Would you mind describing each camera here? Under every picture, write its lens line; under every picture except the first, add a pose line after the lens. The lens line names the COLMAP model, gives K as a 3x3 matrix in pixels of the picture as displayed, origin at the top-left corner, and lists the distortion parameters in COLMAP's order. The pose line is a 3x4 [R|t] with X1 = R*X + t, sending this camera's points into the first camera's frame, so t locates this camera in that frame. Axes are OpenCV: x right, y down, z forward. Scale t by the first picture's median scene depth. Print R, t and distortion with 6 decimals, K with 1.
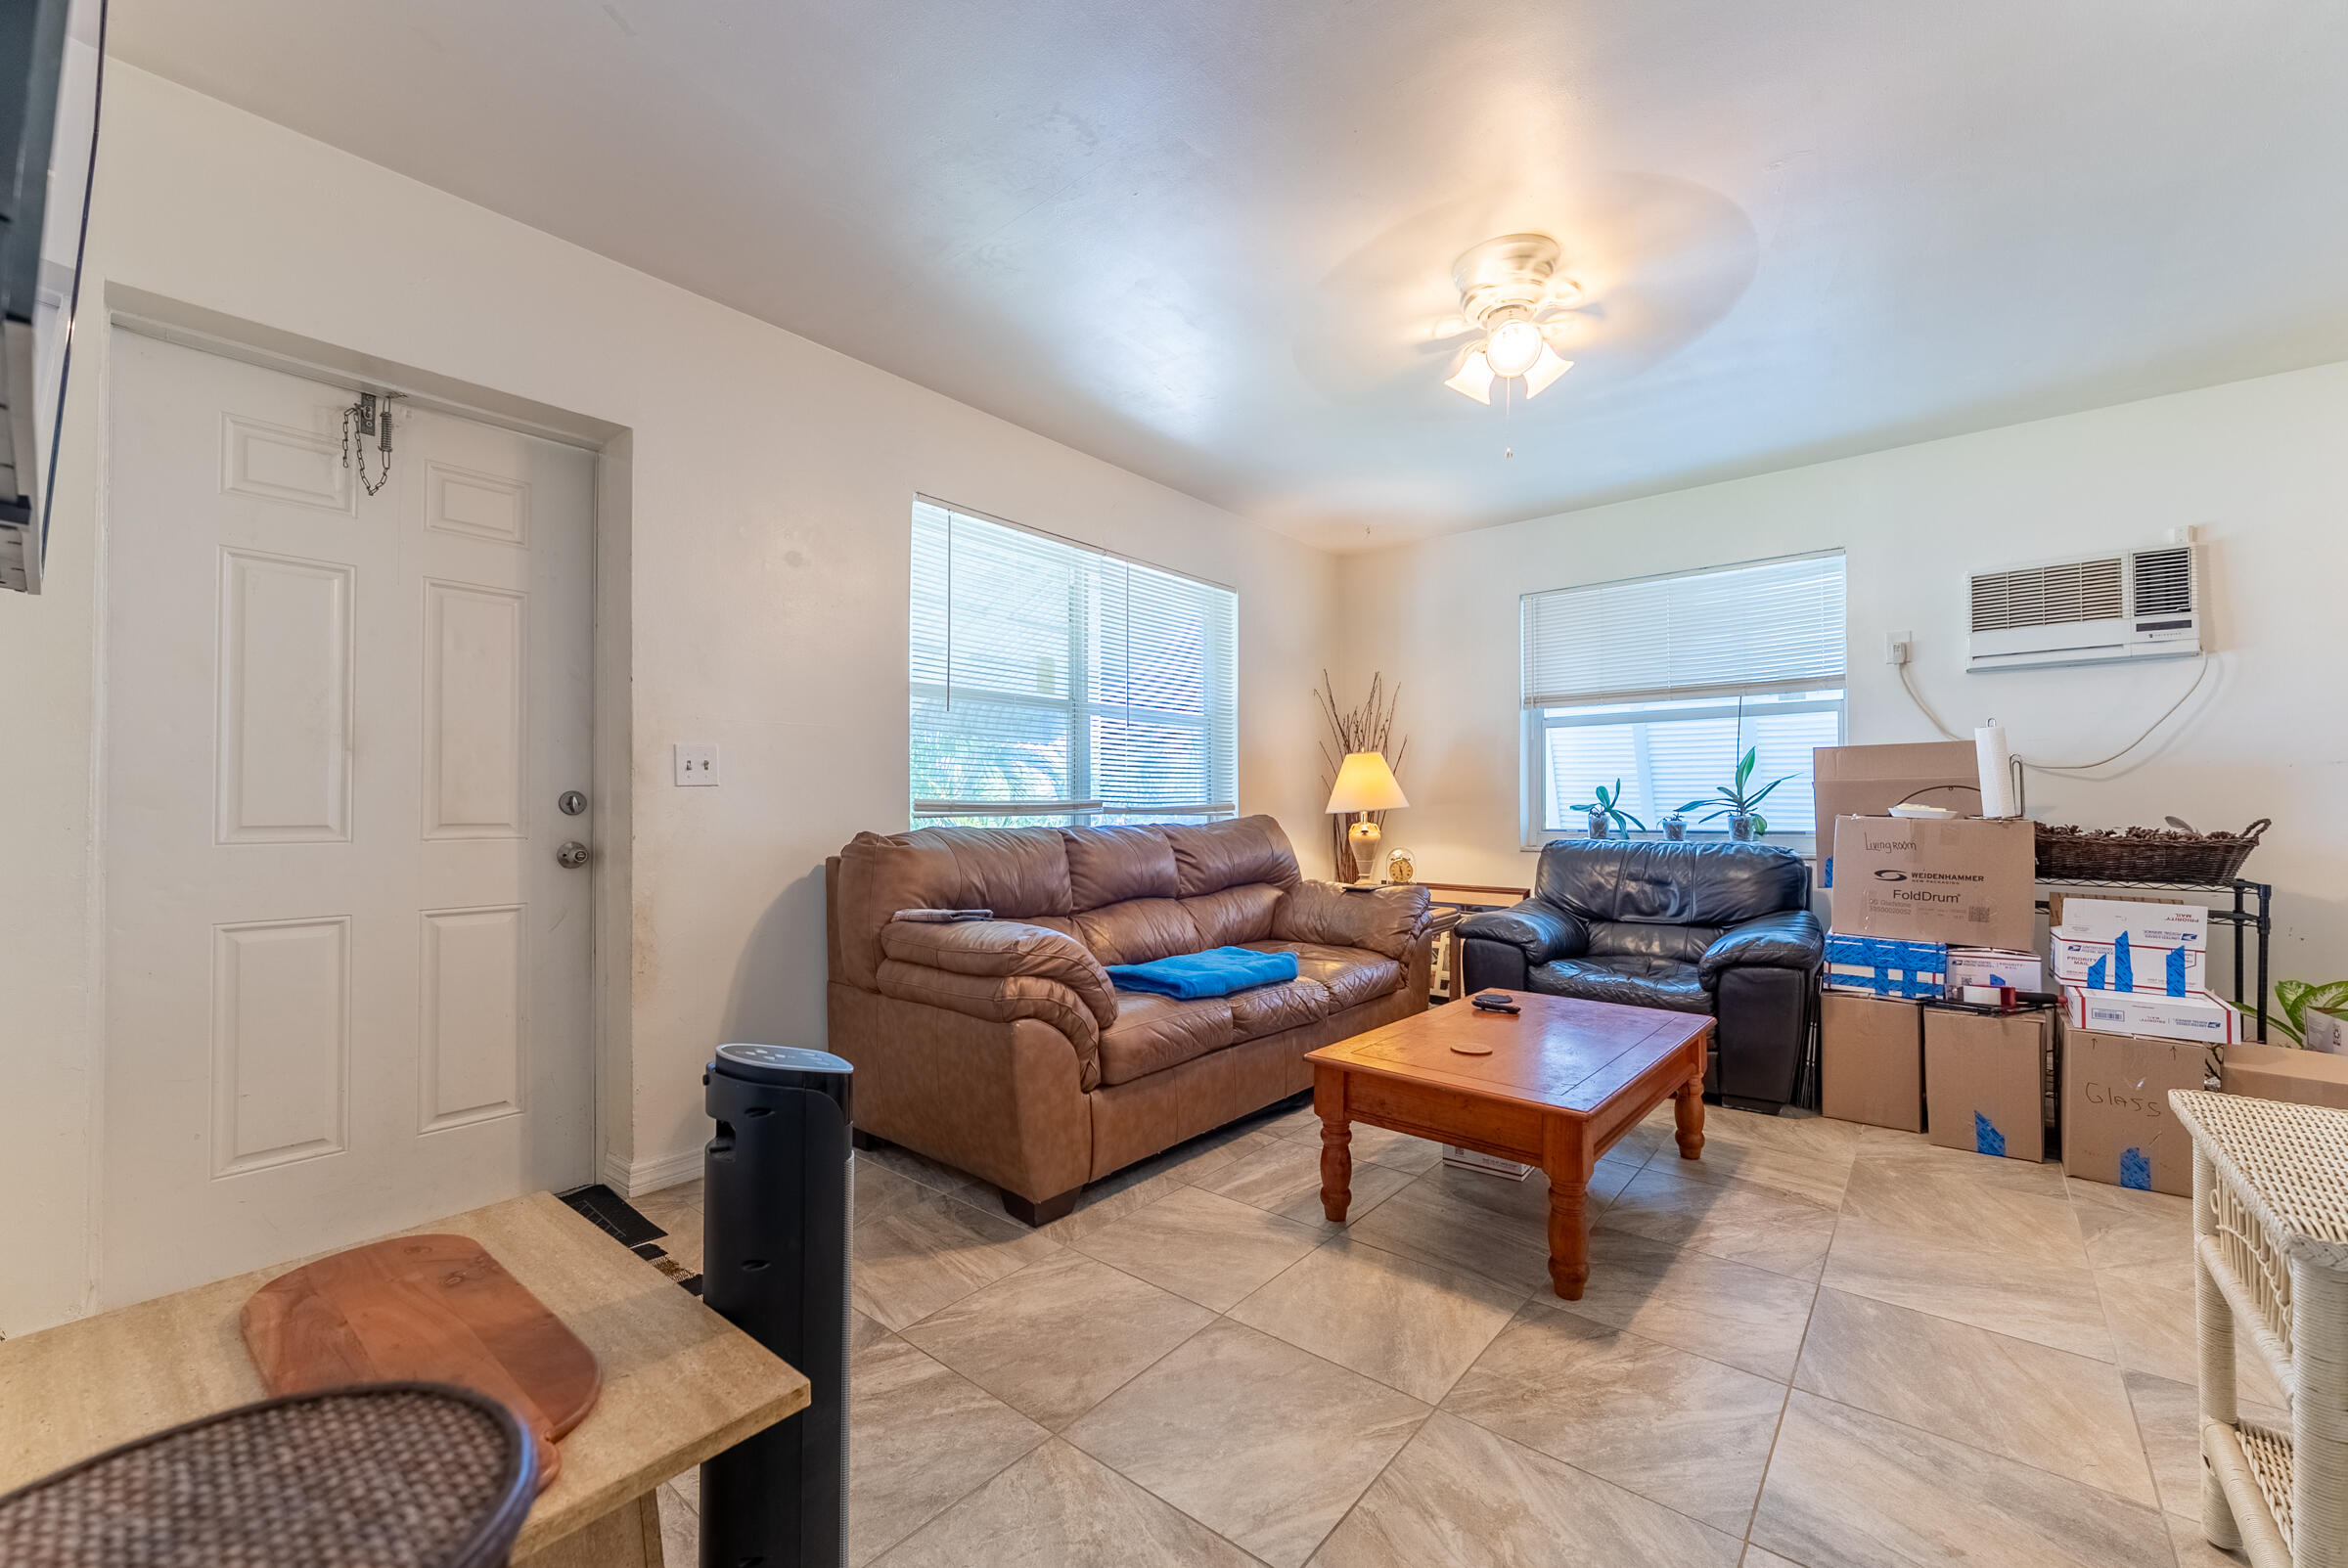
lens RADIAL K [[936.3, 0, 1168.2], [0, 936.3, 799.9], [0, 0, 1]] dist [-0.001022, -0.000102]
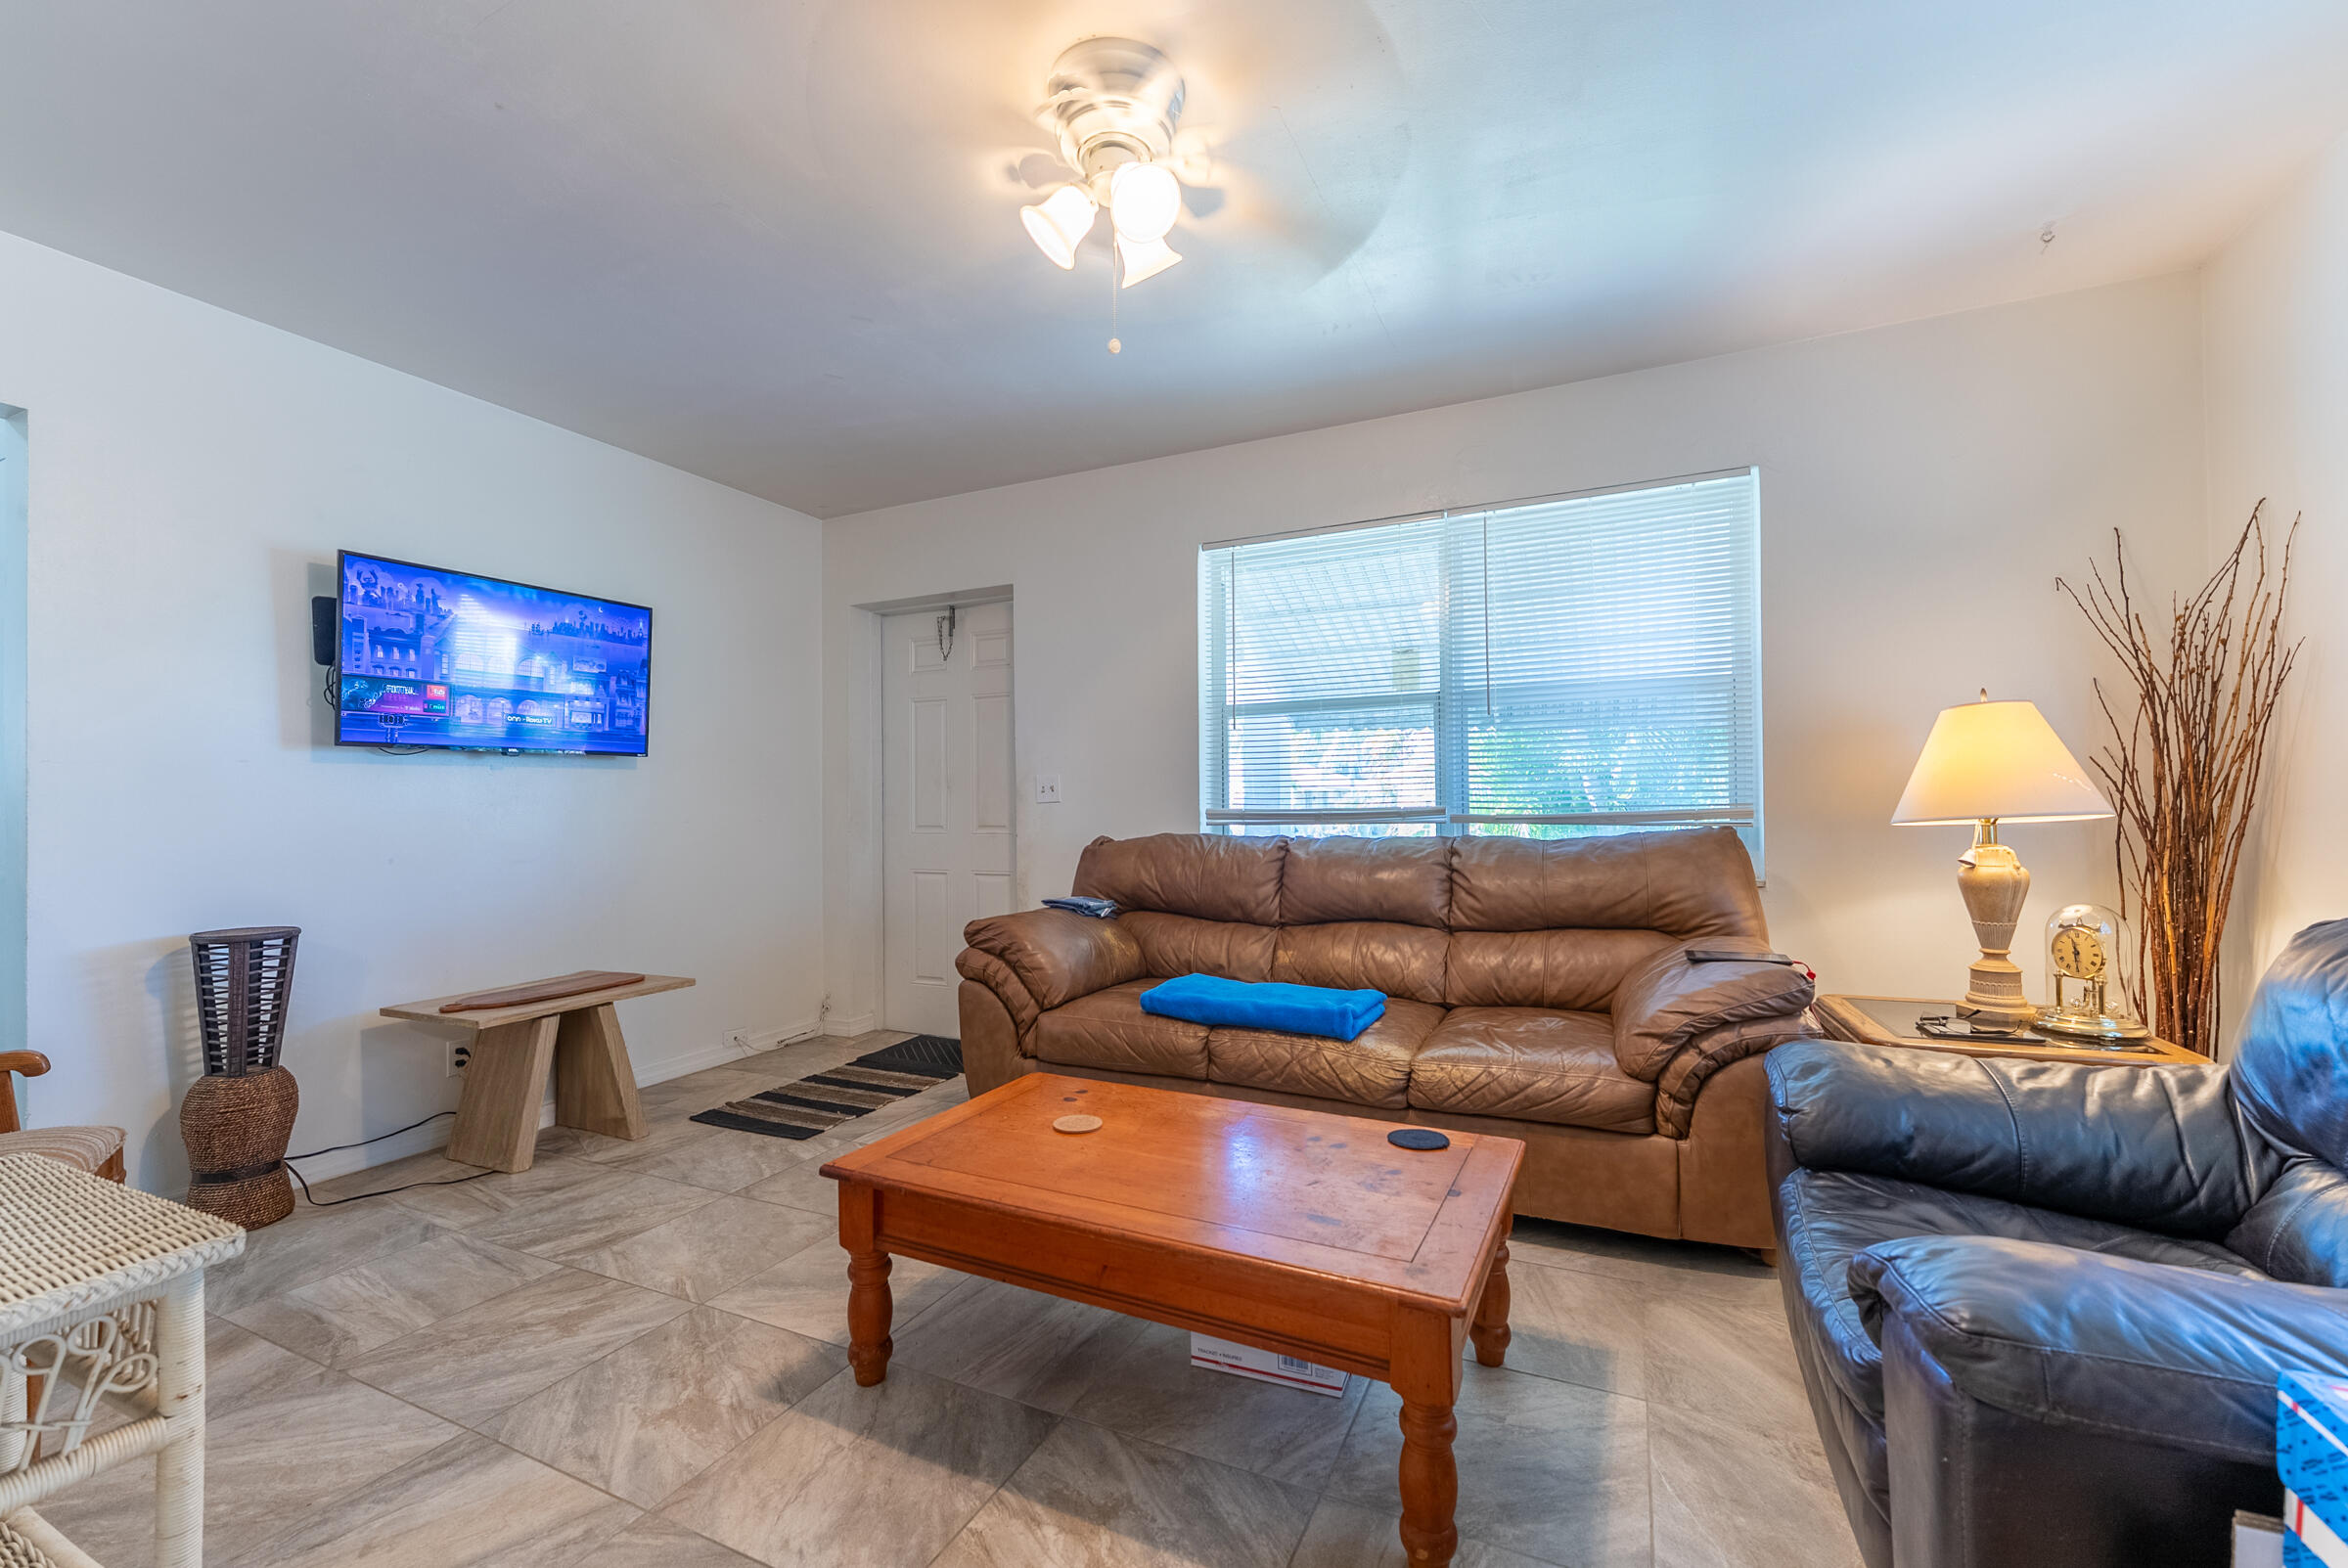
lens RADIAL K [[950.2, 0, 1164.9], [0, 950.2, 803.3], [0, 0, 1]] dist [-0.002780, -0.000526]
pose [[0.252451, -0.010118, -0.967557, 0.994056], [0.014997, 0.999866, -0.006542, -0.000990], [0.967493, -0.012859, 0.252569, 0.763915]]
